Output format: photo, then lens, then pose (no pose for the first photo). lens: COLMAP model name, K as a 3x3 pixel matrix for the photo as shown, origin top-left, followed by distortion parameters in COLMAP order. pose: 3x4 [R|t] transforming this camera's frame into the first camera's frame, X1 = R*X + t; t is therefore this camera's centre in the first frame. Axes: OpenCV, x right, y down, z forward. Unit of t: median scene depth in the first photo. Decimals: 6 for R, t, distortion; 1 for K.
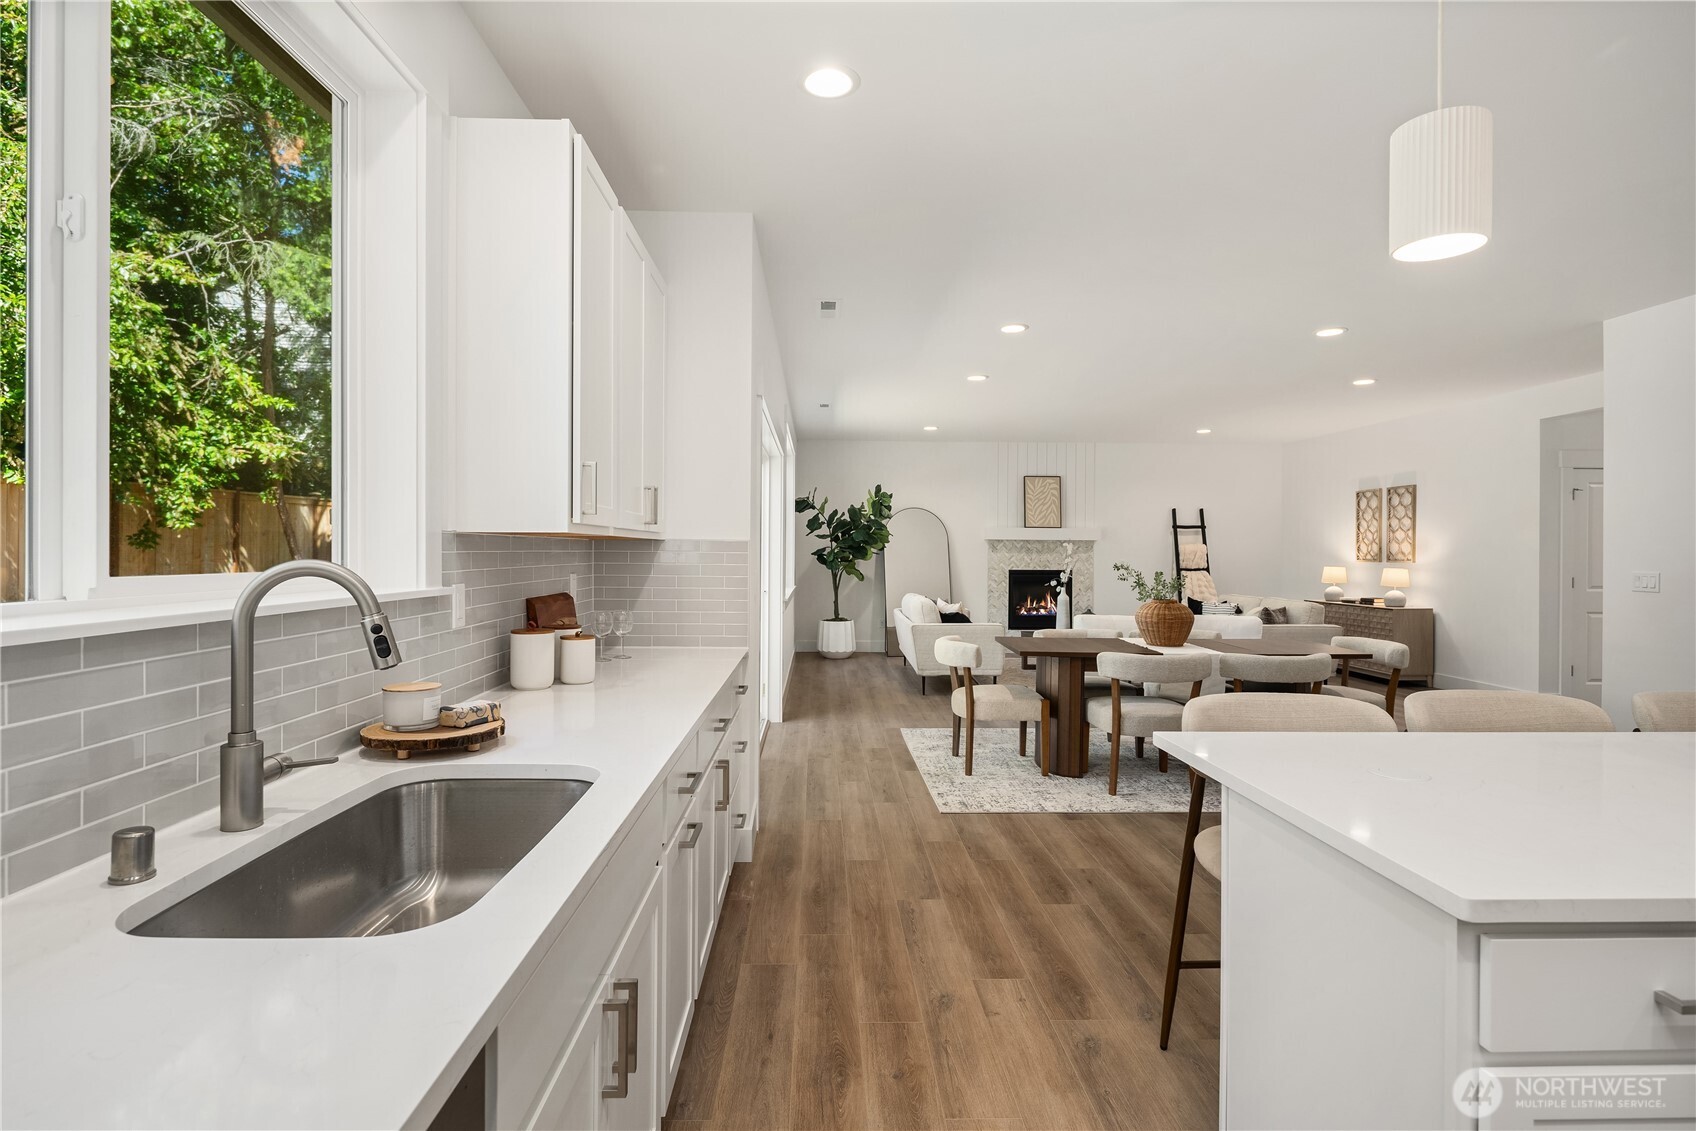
lens RADIAL K [[841.6, 0, 826.0], [0, 841.6, 551.2], [0, 0, 1]] dist [0.008184, -0.004427]
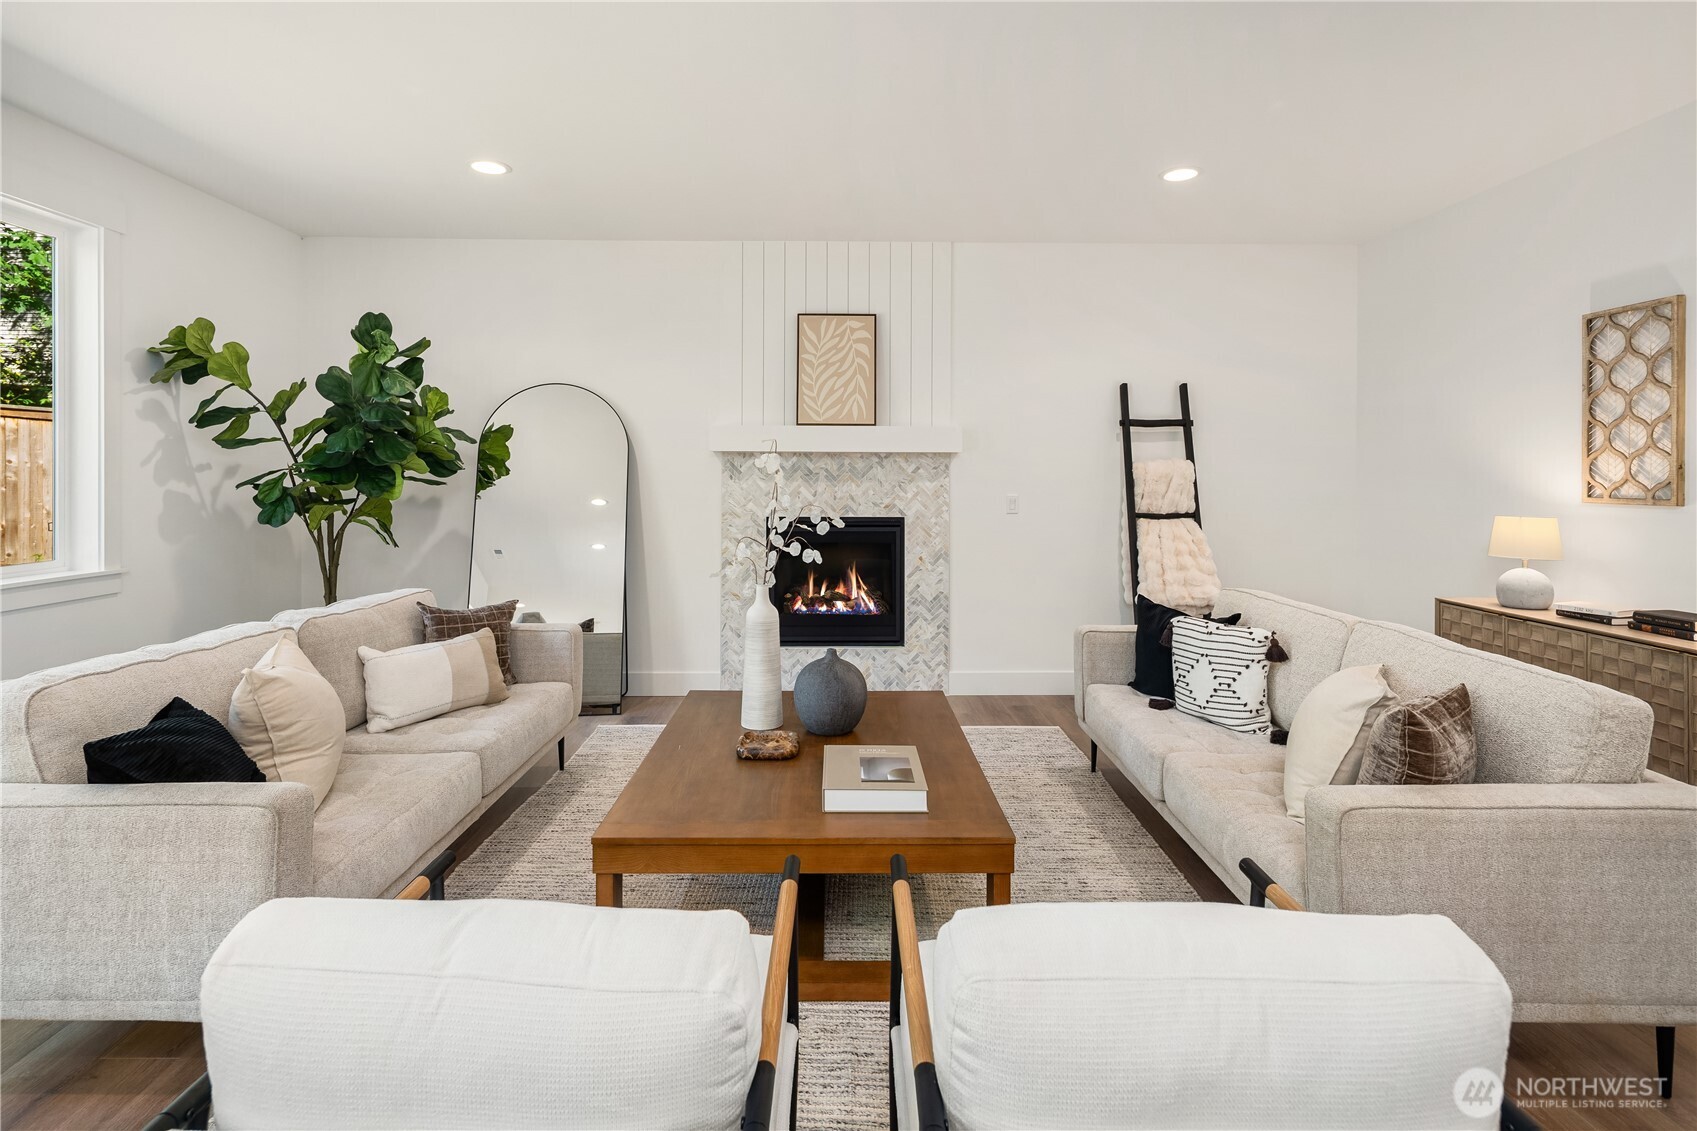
lens RADIAL K [[842.1, 0, 831.2], [0, 842.1, 478.5], [0, 0, 1]] dist [0.008184, -0.004427]
pose [[0.999971, -0.002880, -0.007008, 0.281614], [0.002904, 0.999990, 0.003336, -0.000580], [0.006998, -0.003356, 0.999970, 0.591128]]
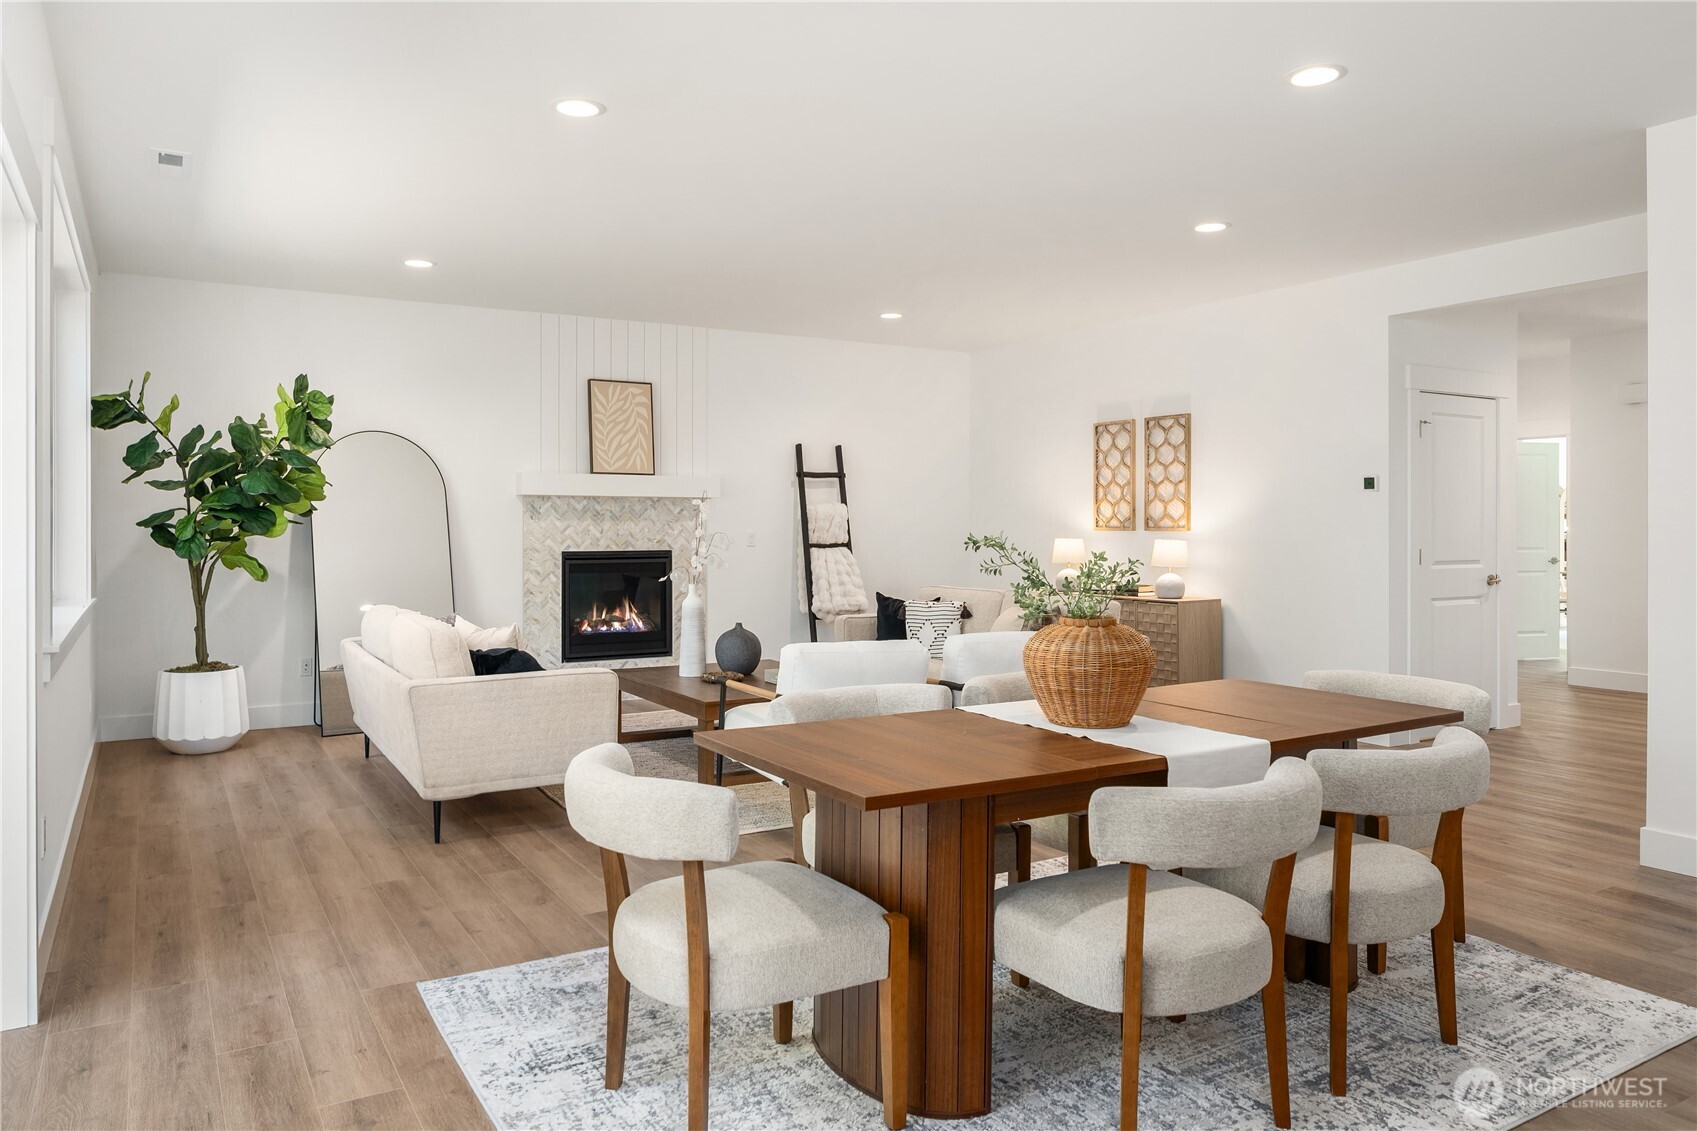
lens RADIAL K [[1185.6, 0, 834.2], [0, 1185.6, 523.9], [0, 0, 1]] dist [0.001654, -0.007144]
pose [[0.871201, -0.006010, 0.490891, -0.003971], [0.005527, 0.999982, 0.002432, 0.003848], [-0.490896, 0.000594, 0.871218, 0.278004]]
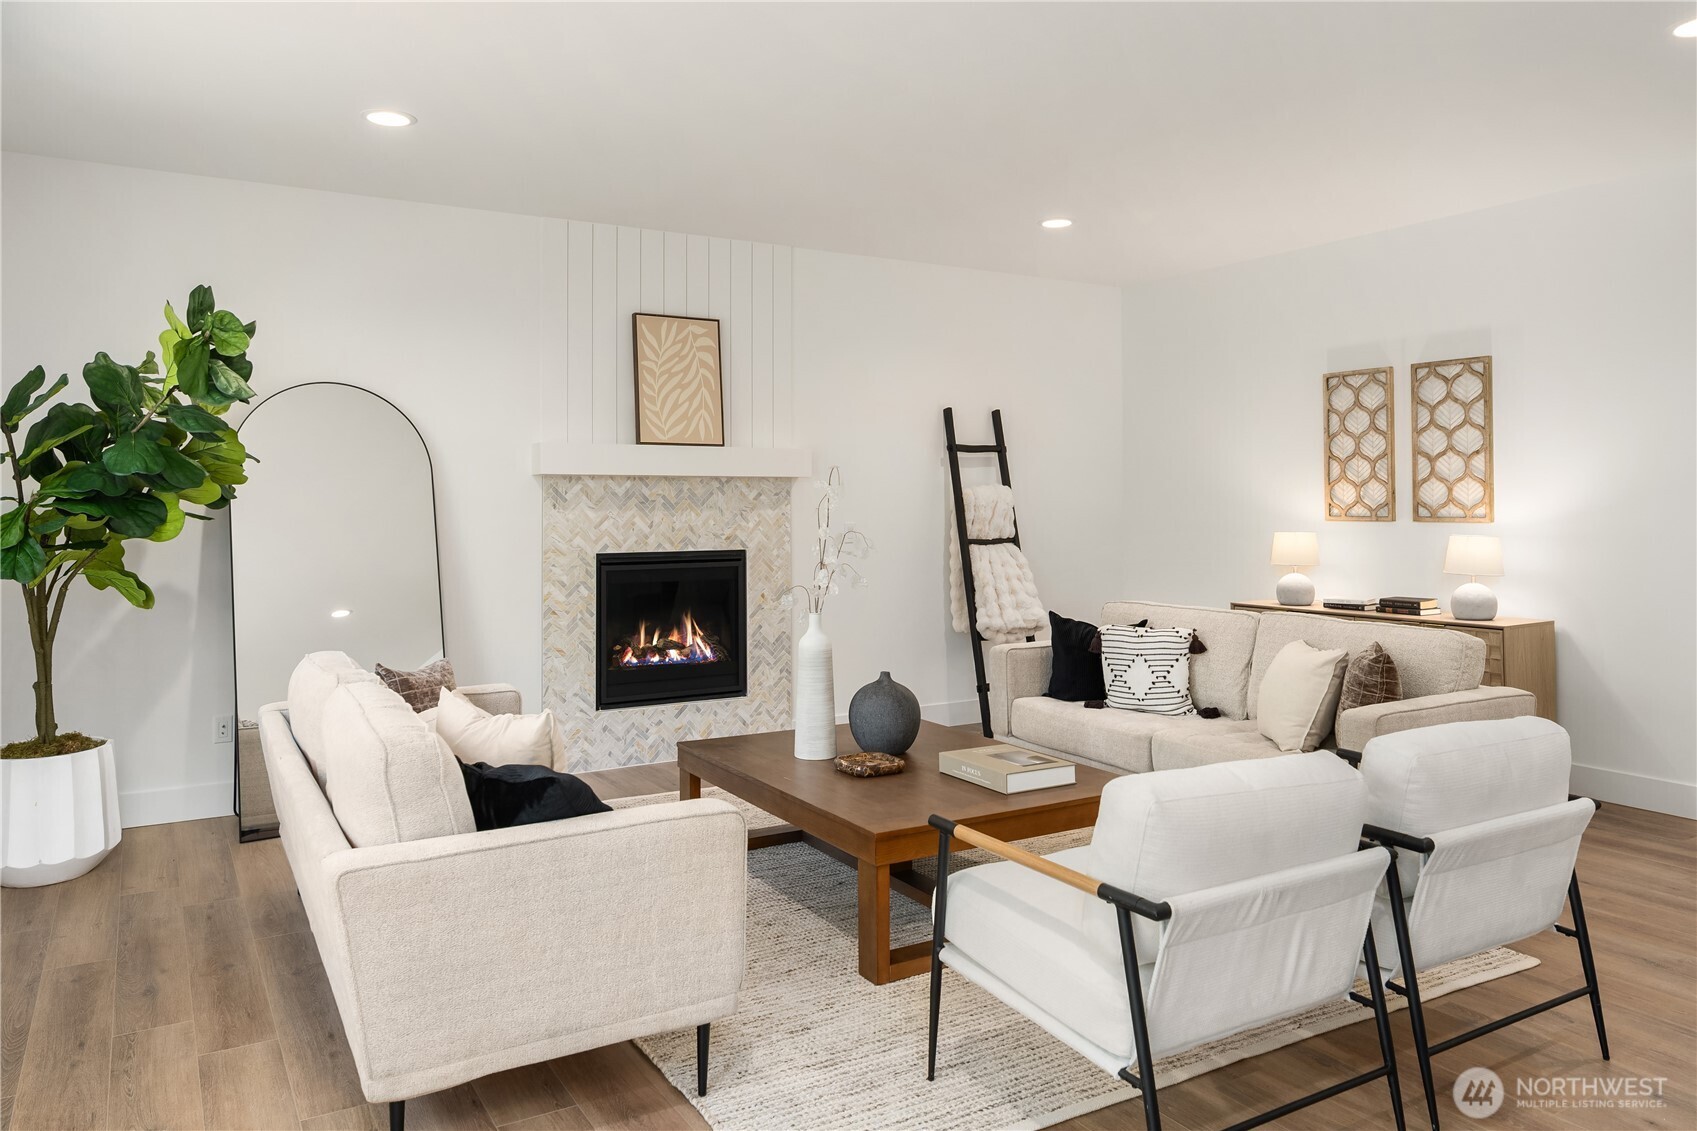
lens RADIAL K [[1185.6, 0, 839.3], [0, 1185.6, 478.8], [0, 0, 1]] dist [0.001654, -0.007144]
pose [[0.868760, 0.001151, 0.495231, 0.050235], [0.009058, 0.999793, -0.018213, -0.001411], [-0.495150, 0.020308, 0.868570, 0.522822]]
